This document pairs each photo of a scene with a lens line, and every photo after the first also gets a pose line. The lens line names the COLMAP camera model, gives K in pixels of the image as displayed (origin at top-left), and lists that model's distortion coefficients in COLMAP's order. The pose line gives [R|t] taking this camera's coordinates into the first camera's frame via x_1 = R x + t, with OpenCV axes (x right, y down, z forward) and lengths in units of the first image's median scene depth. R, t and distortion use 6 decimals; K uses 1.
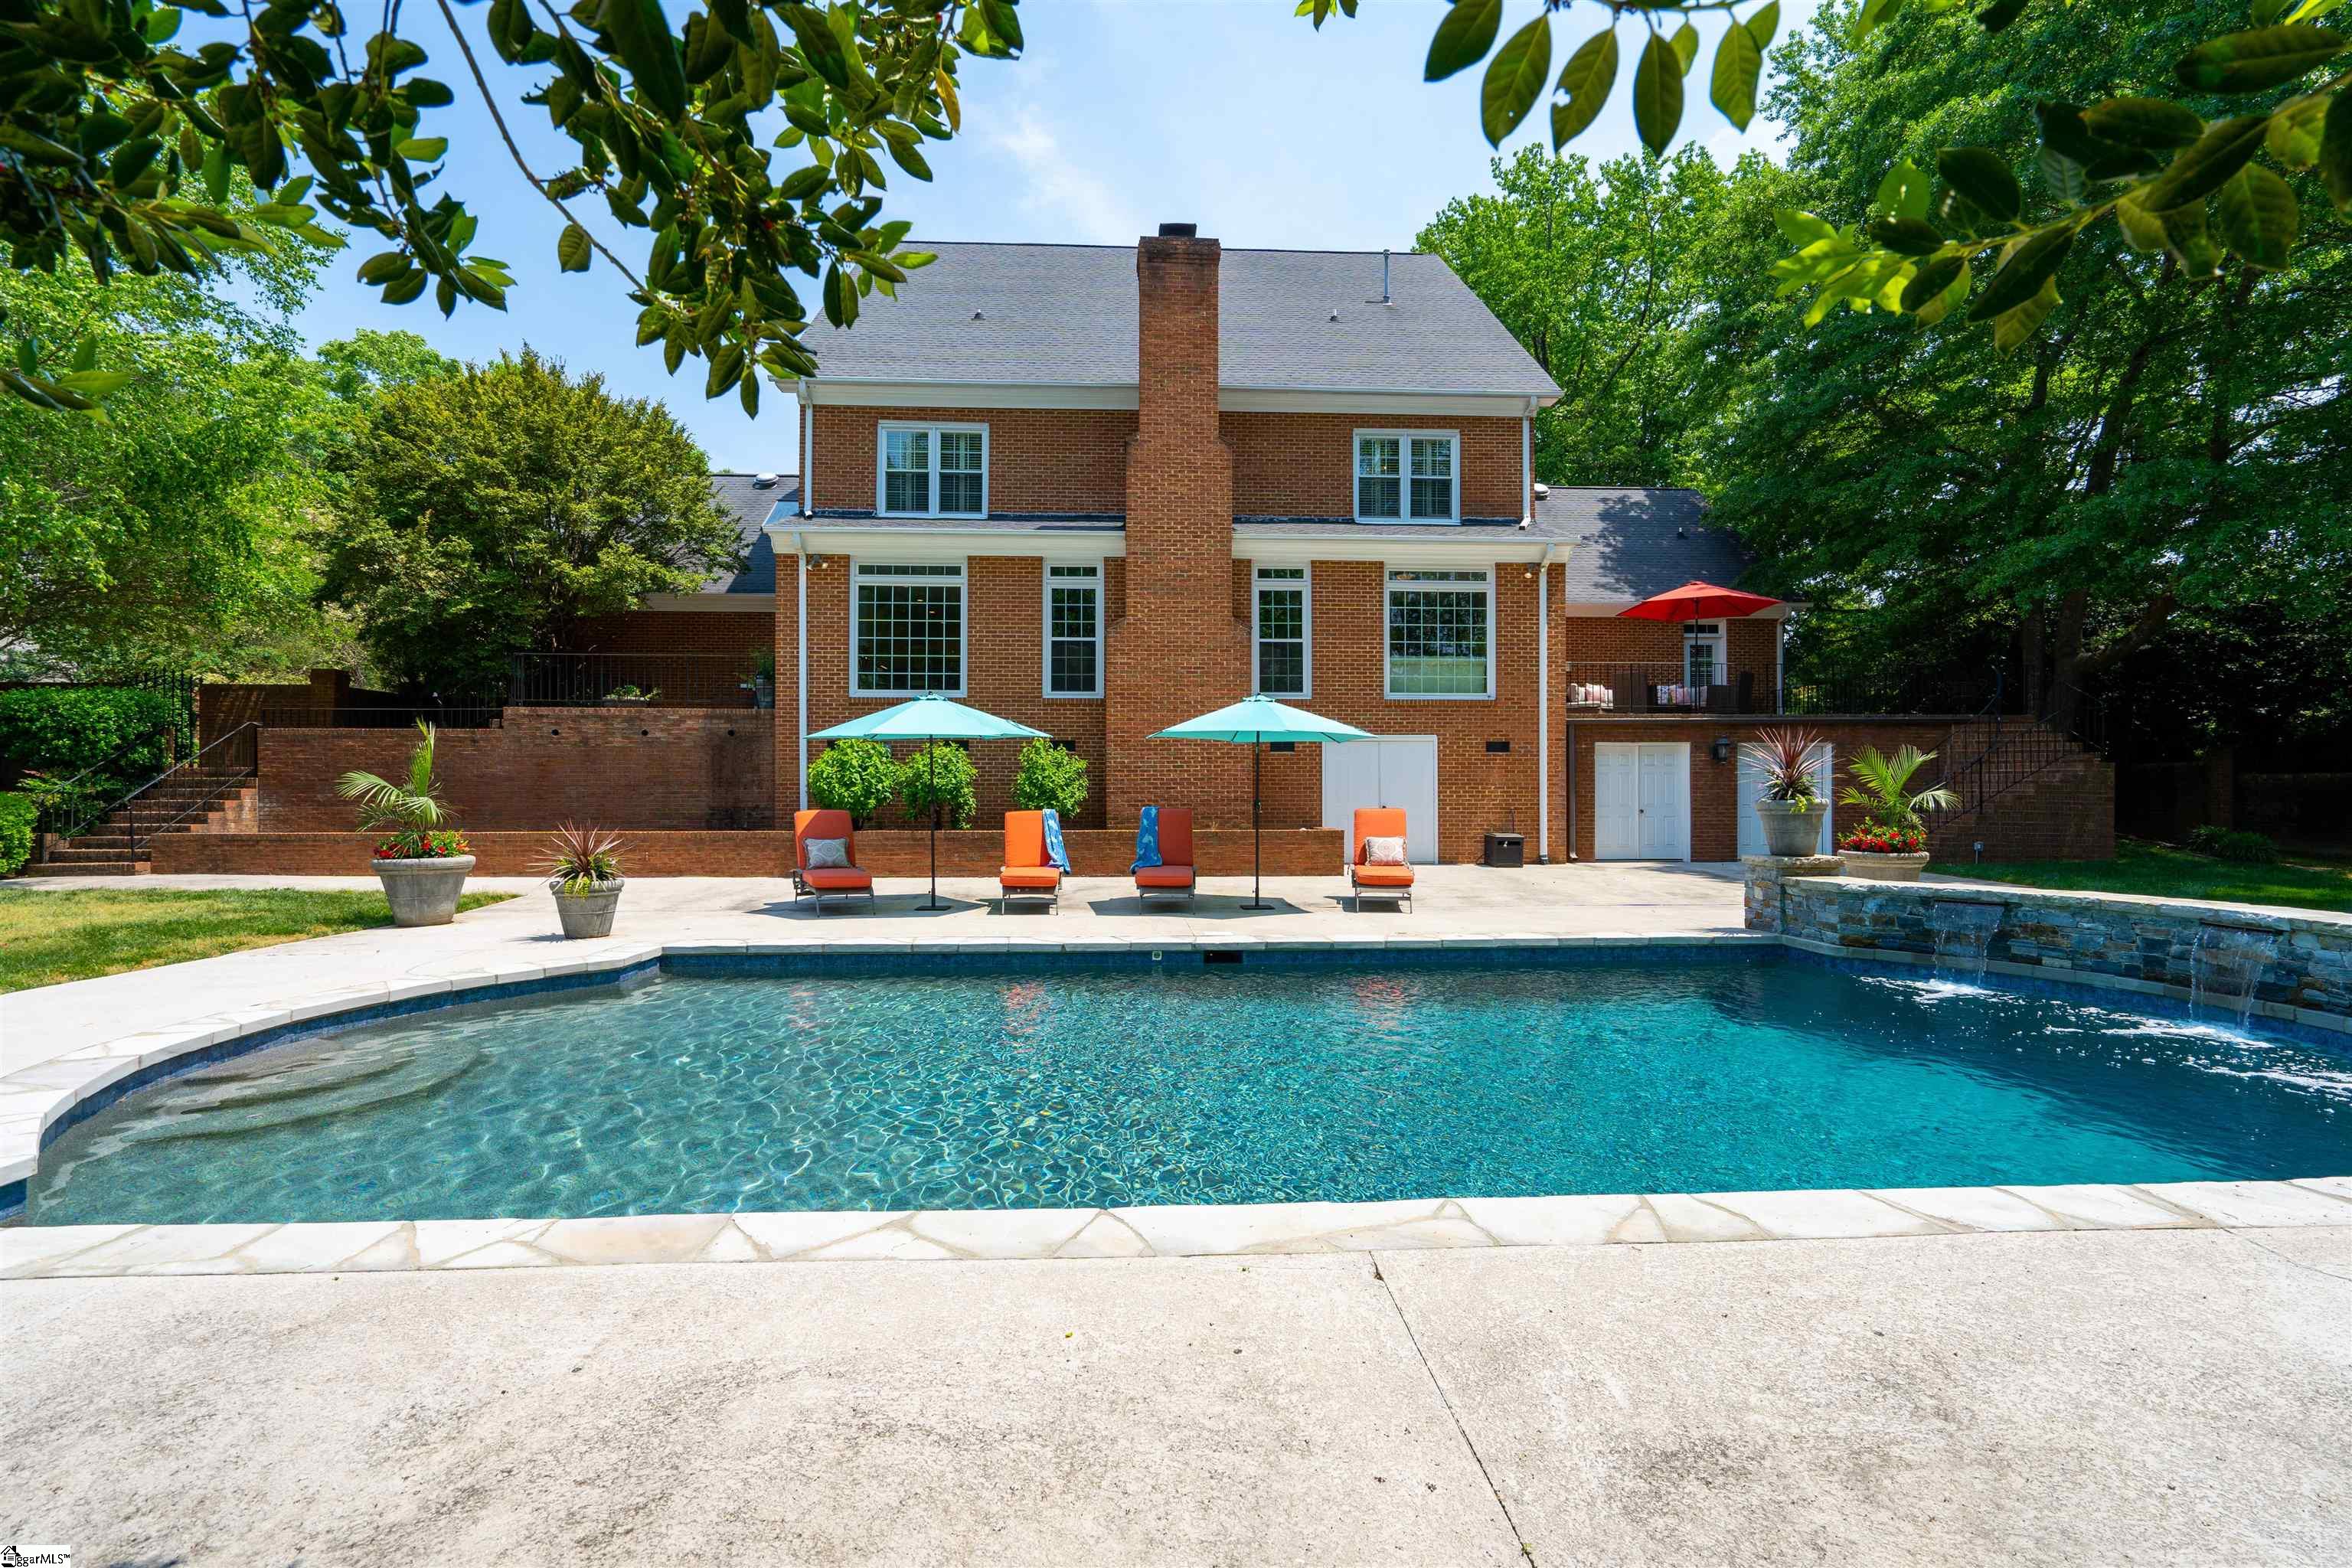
lens RADIAL K [[1083.0, 0, 1175.1], [0, 1083.0, 769.0], [0, 0, 1]] dist [-0.000296, 0.000068]
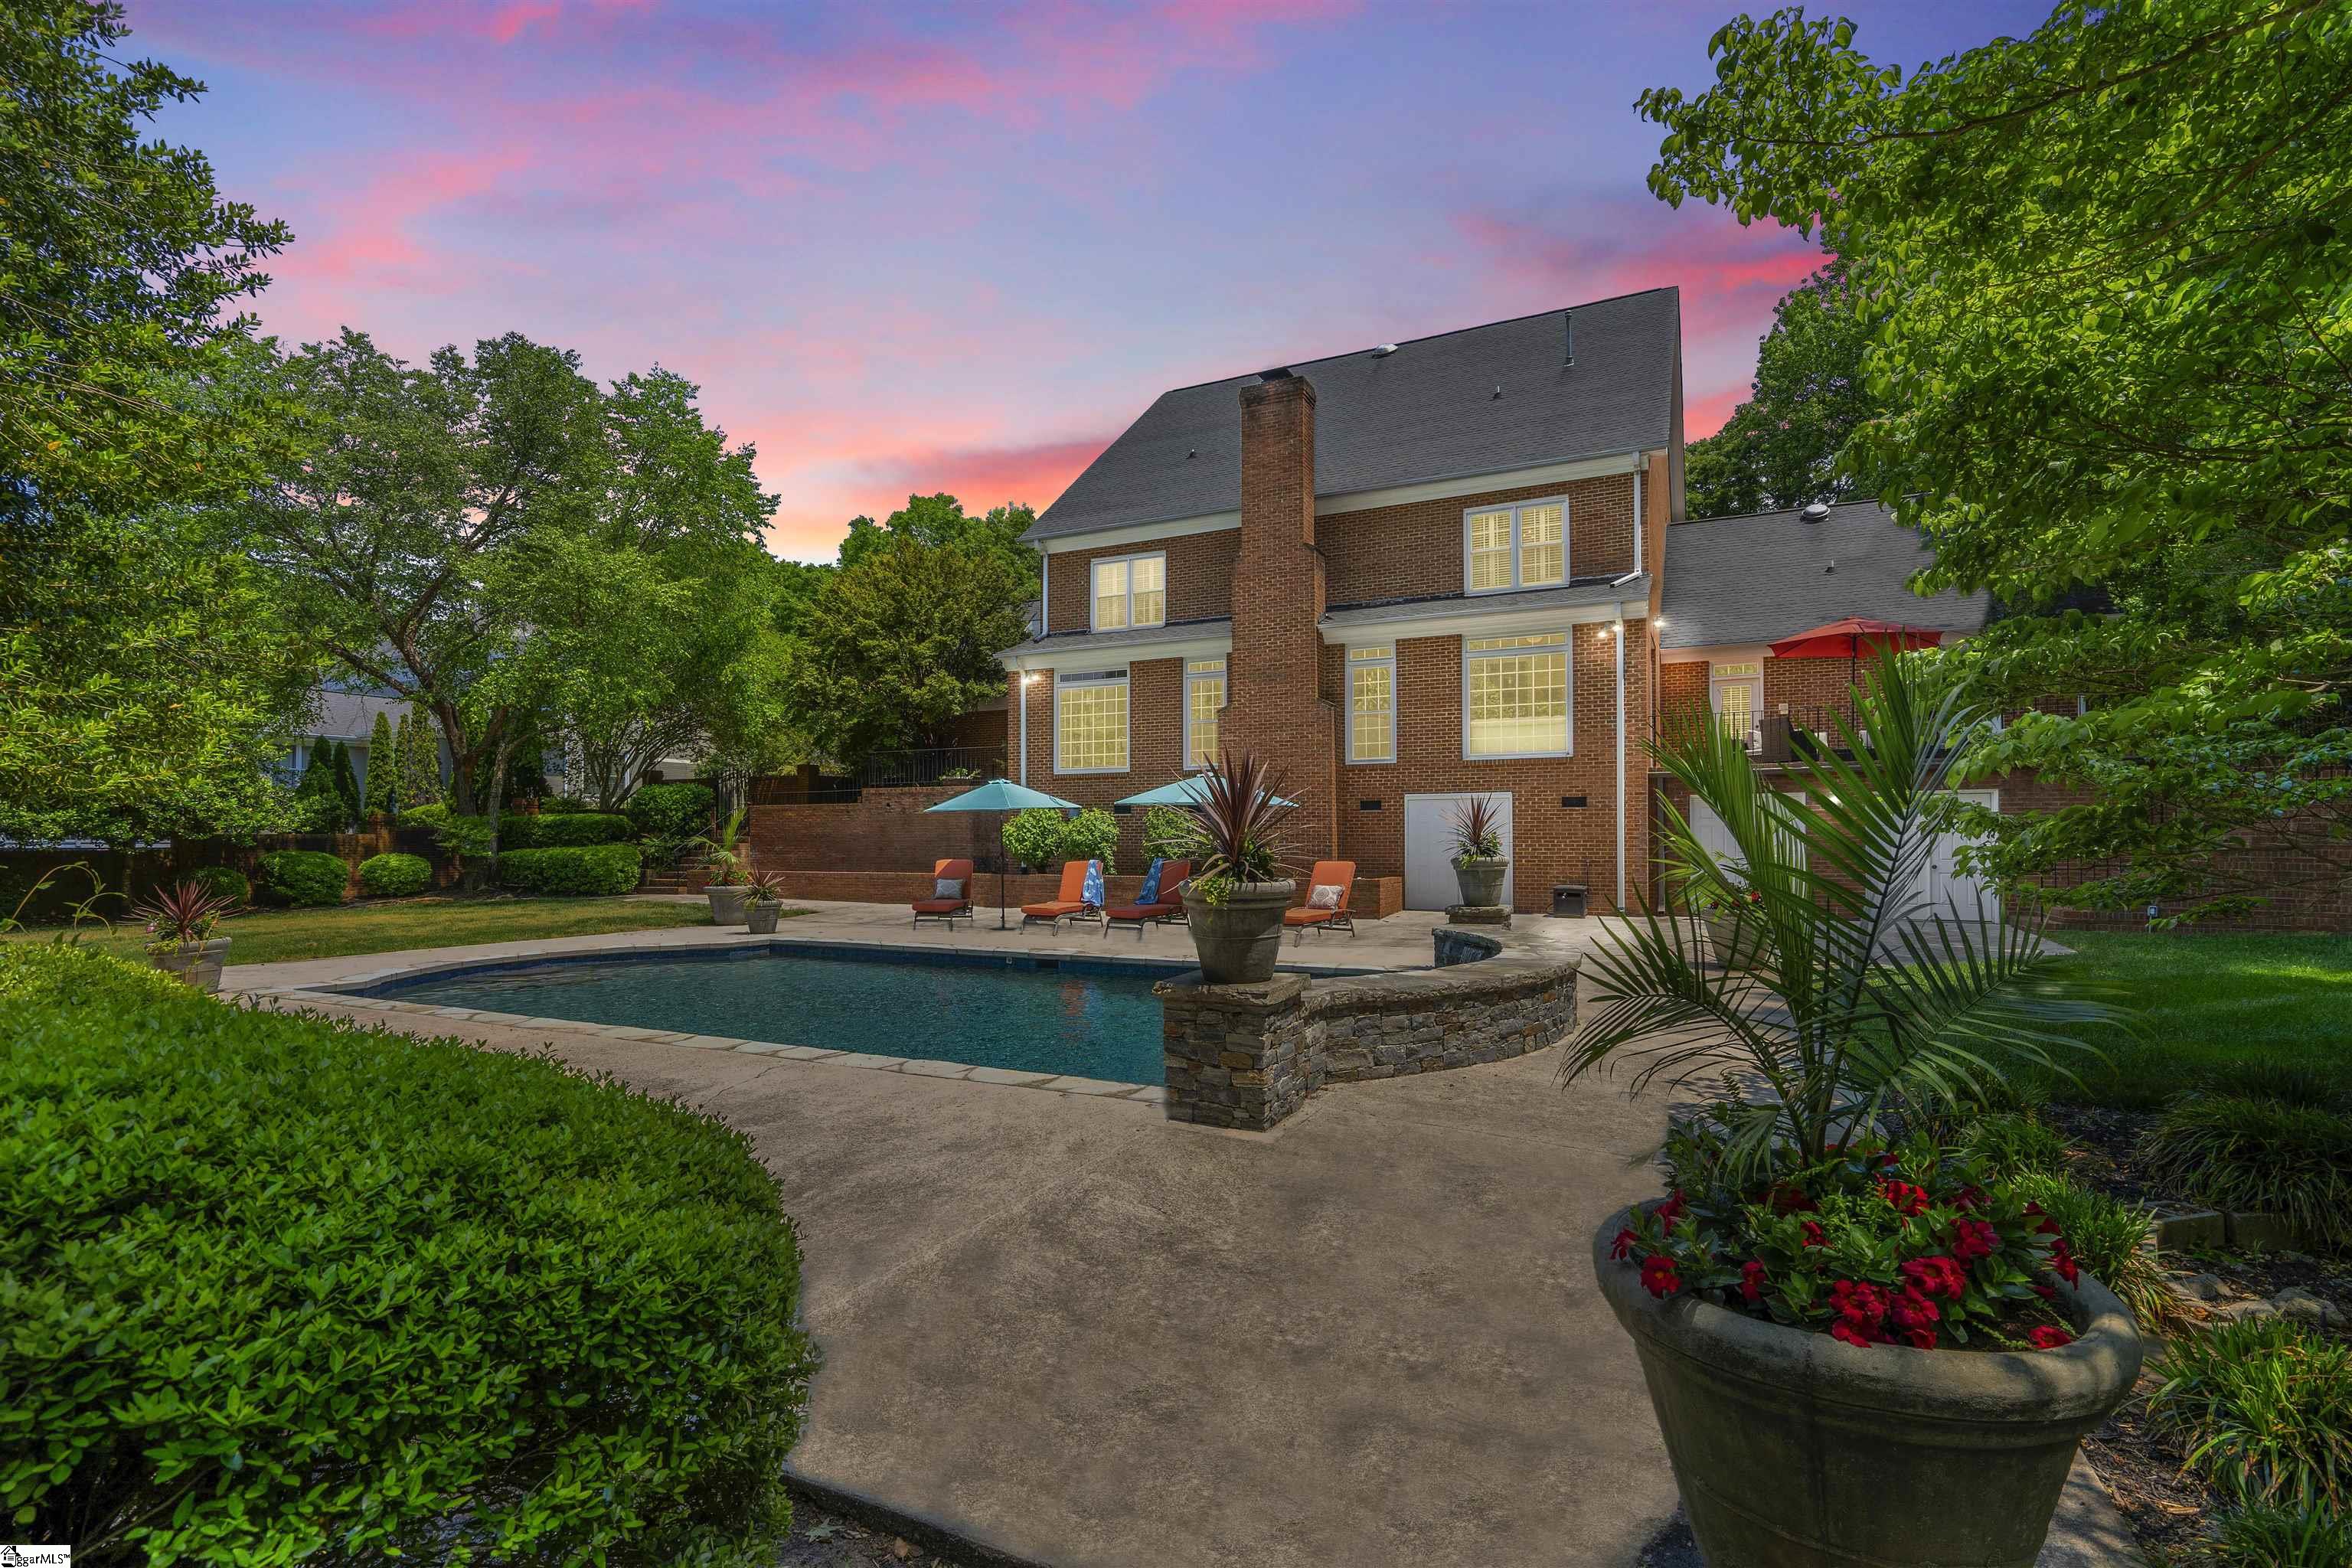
lens RADIAL K [[1083.0, 0, 1173.0], [0, 1083.0, 808.9], [0, 0, 1]] dist [-0.000296, 0.000068]
pose [[0.872836, -0.016281, -0.487741, 0.471459], [0.012003, 0.999857, -0.011896, -0.006295], [0.487865, 0.004529, 0.872907, -0.092179]]
